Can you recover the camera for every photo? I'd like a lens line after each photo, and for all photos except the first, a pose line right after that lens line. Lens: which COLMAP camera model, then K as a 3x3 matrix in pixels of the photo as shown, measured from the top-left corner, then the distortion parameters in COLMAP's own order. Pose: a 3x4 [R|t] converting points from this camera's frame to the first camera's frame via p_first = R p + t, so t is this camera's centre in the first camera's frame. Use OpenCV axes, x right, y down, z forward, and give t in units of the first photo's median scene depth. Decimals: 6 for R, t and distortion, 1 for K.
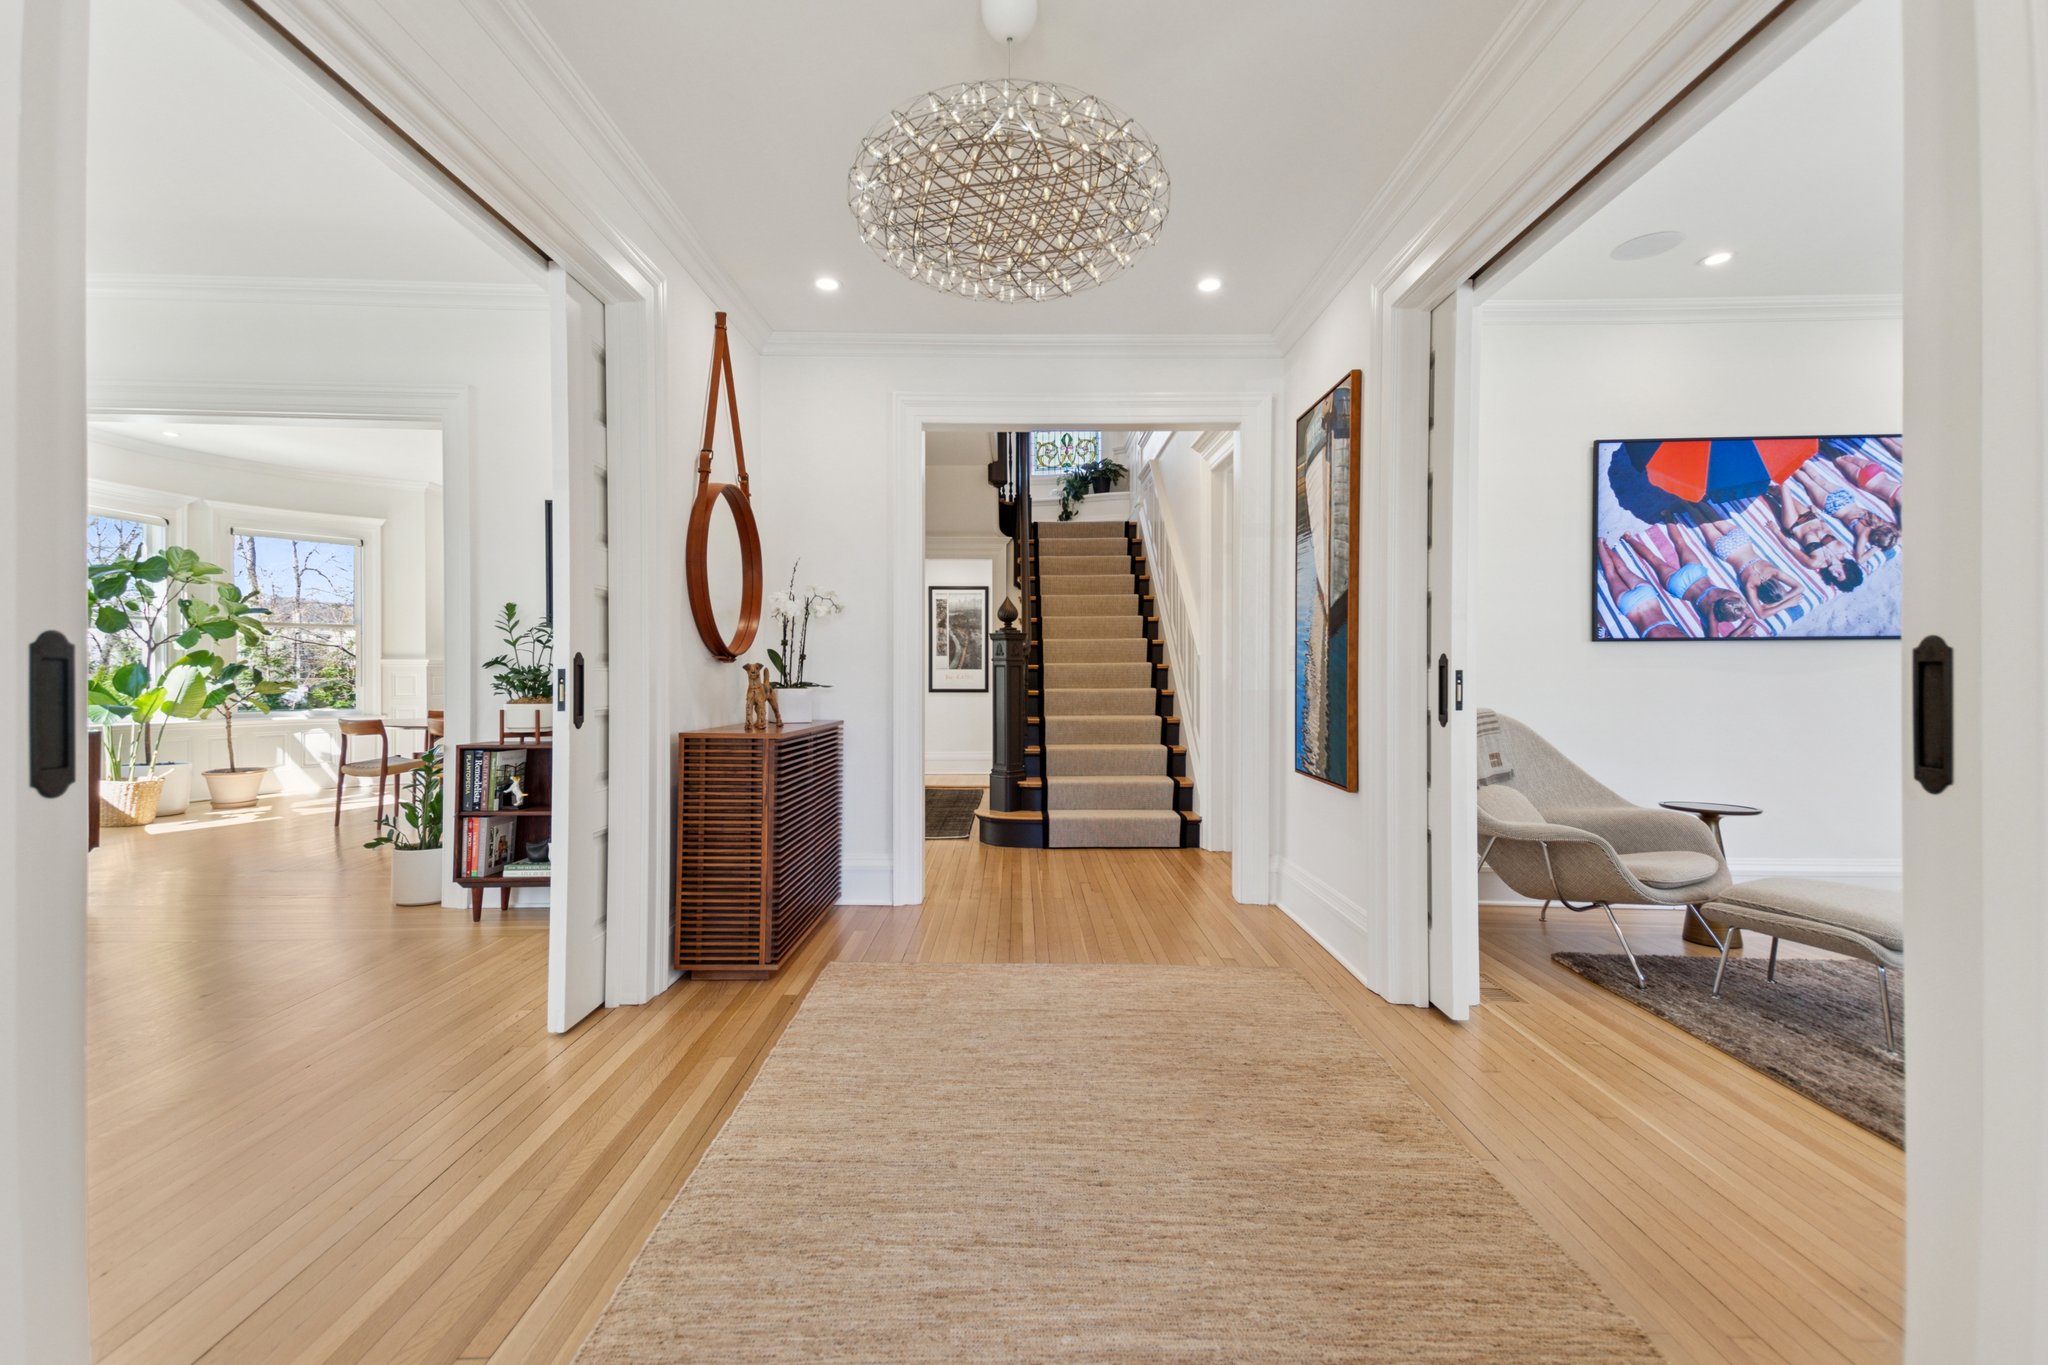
lens RADIAL K [[875.9, 0, 1029.6], [0, 875.9, 667.7], [0, 0, 1]] dist [0.017770, 0.000183]
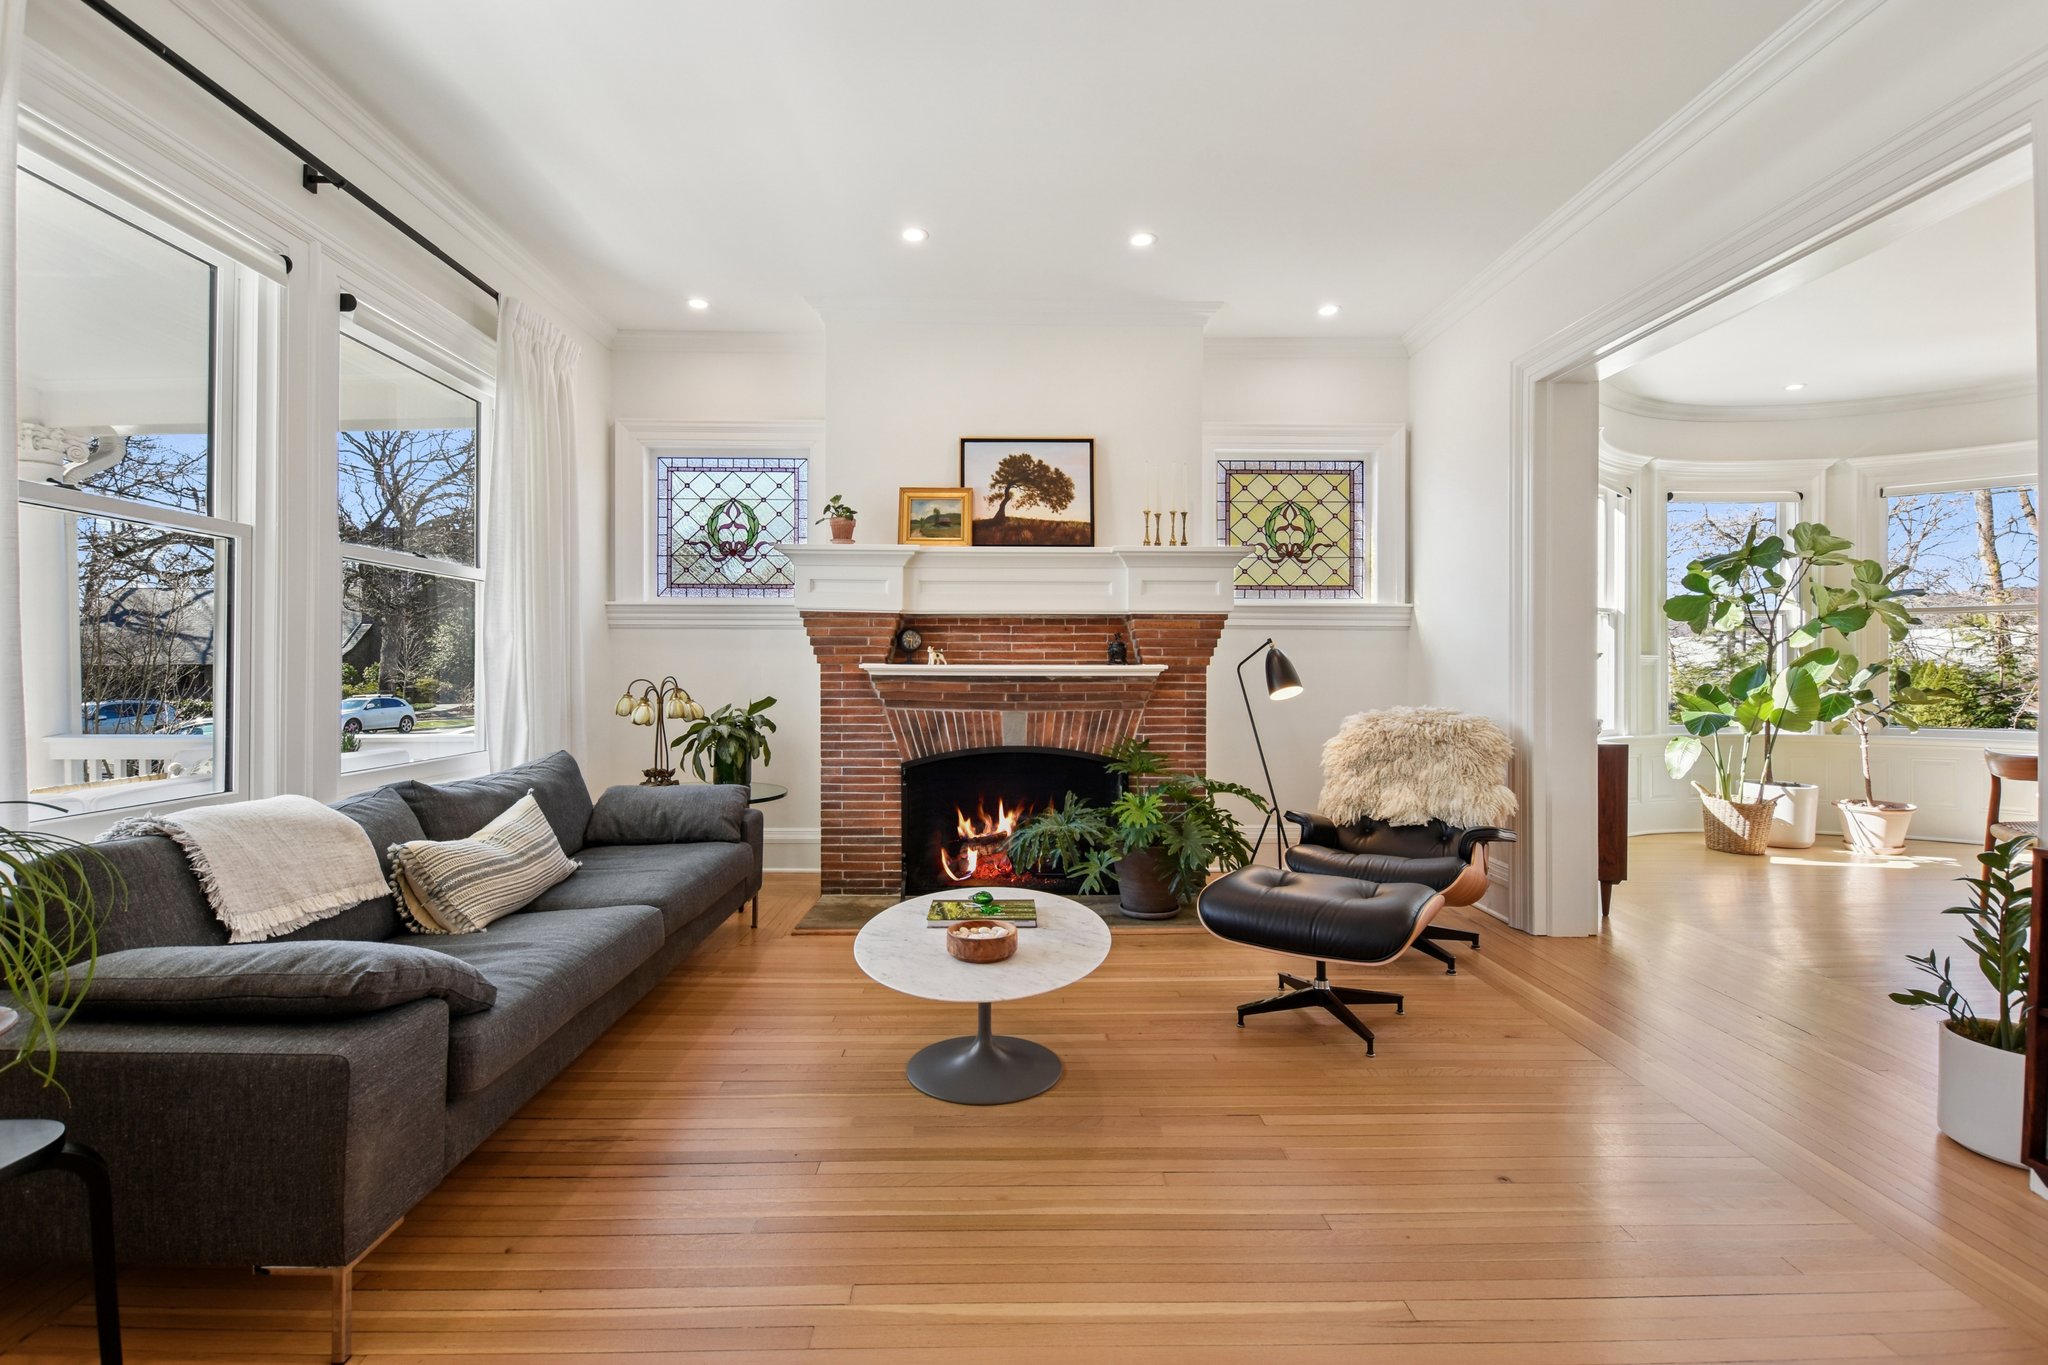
lens RADIAL K [[930.2, 0, 1041.0], [0, 930.2, 666.9], [0, 0, 1]] dist [-0.004668, 0.000008]
pose [[0.020049, -0.003100, -0.999794, -0.189663], [0.000245, 0.999995, -0.003095, 0.000618], [0.999799, -0.000183, 0.020050, 0.458017]]
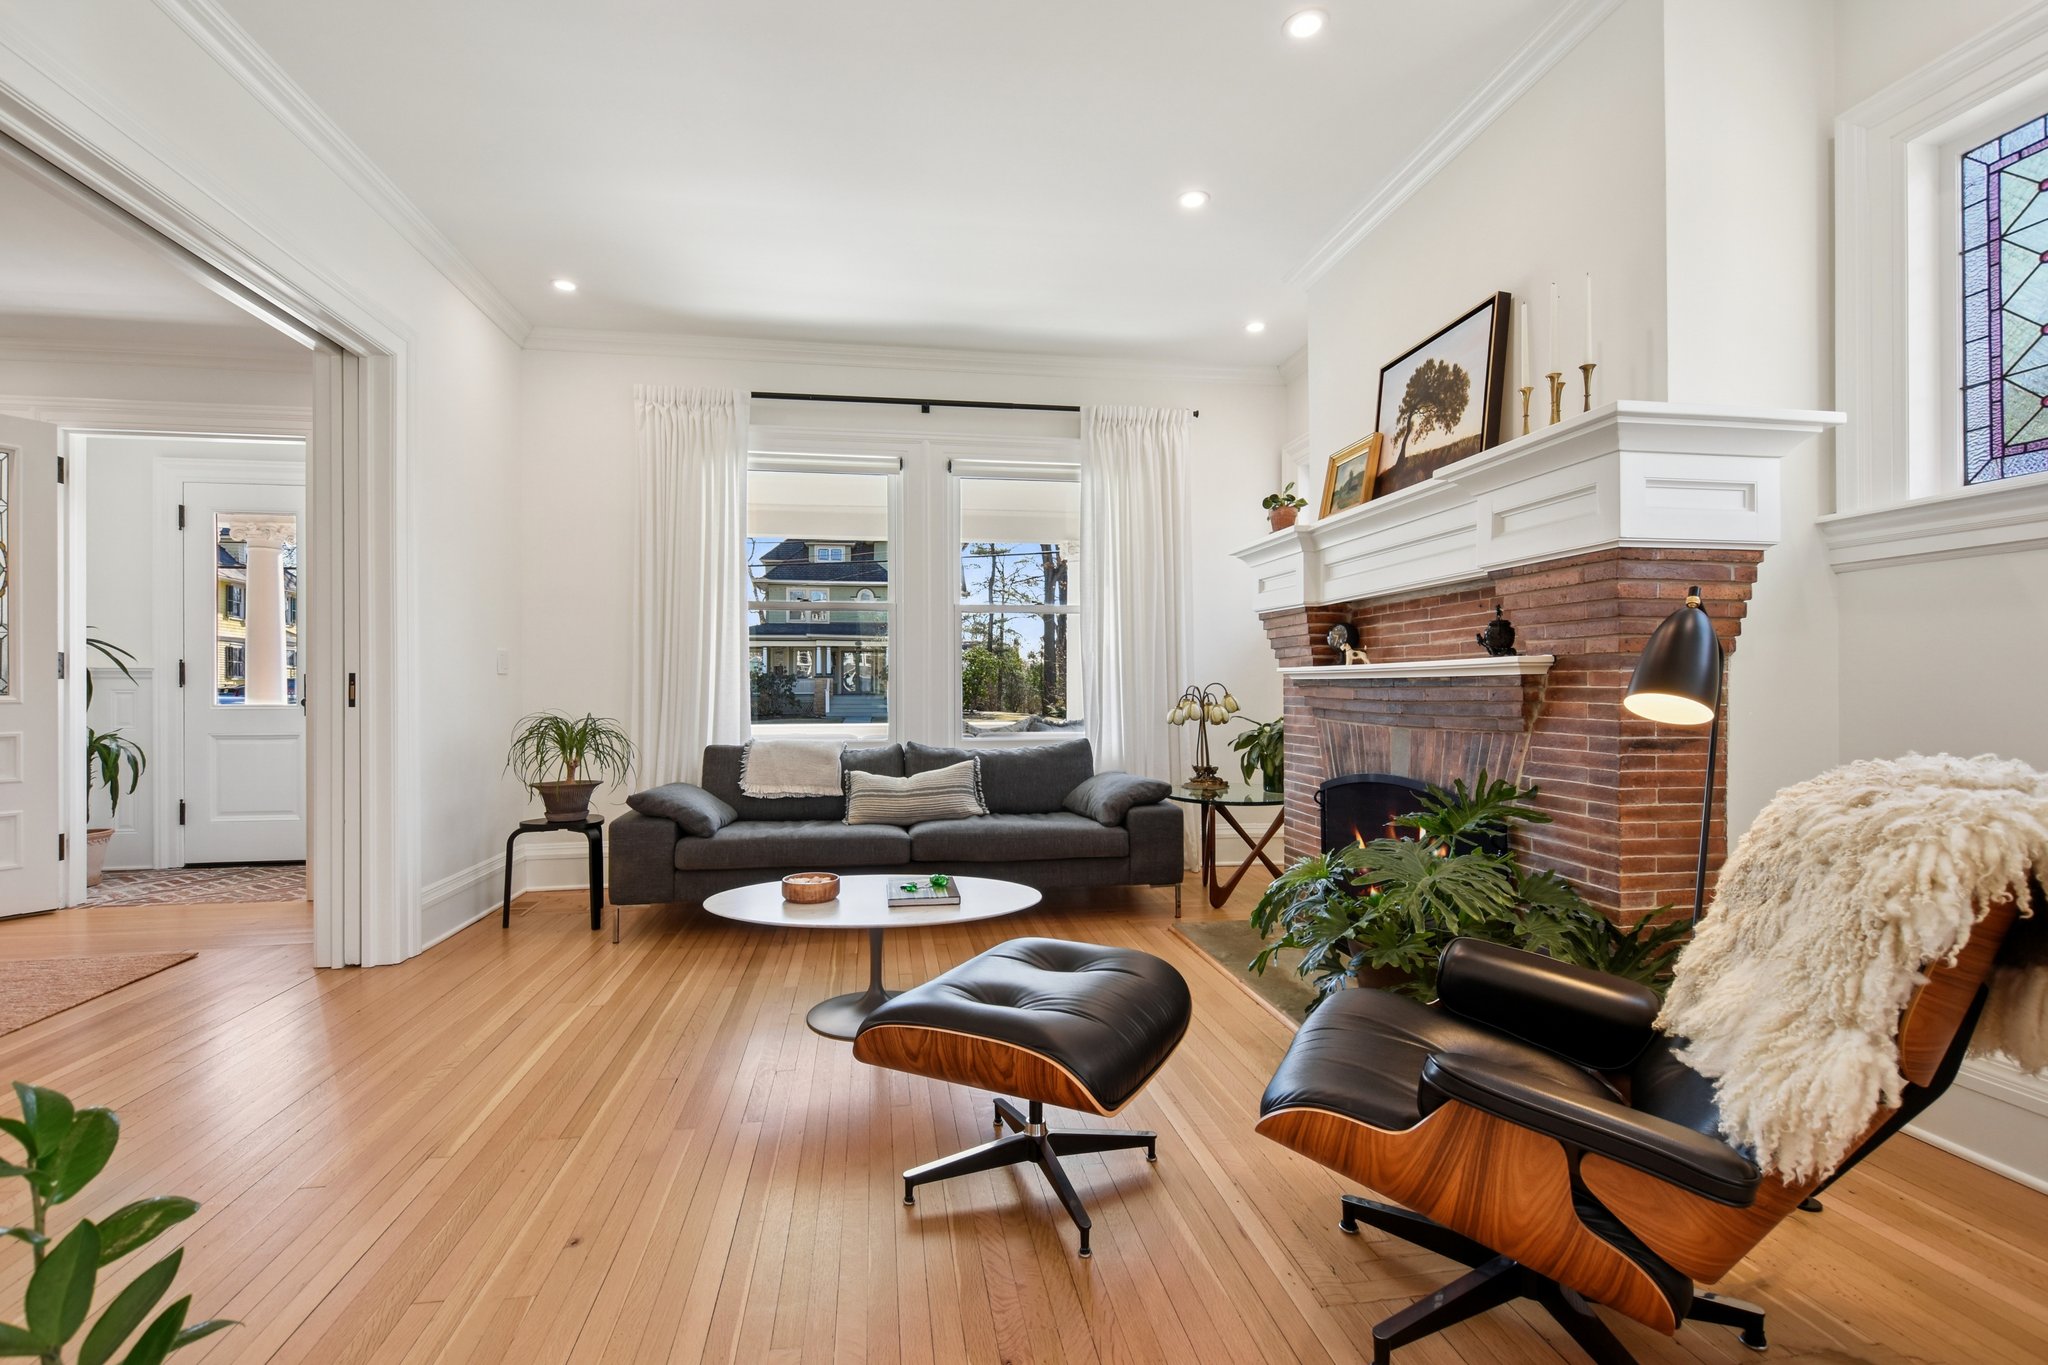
lens RADIAL K [[930.2, 0, 1011.5], [0, 930.2, 696.4], [0, 0, 1]] dist [-0.004668, 0.000008]
pose [[-0.993089, 0.004189, -0.117289, -0.801538], [0.003361, 0.999968, 0.007262, 0.014838], [0.117316, 0.006818, -0.993071, 1.124367]]
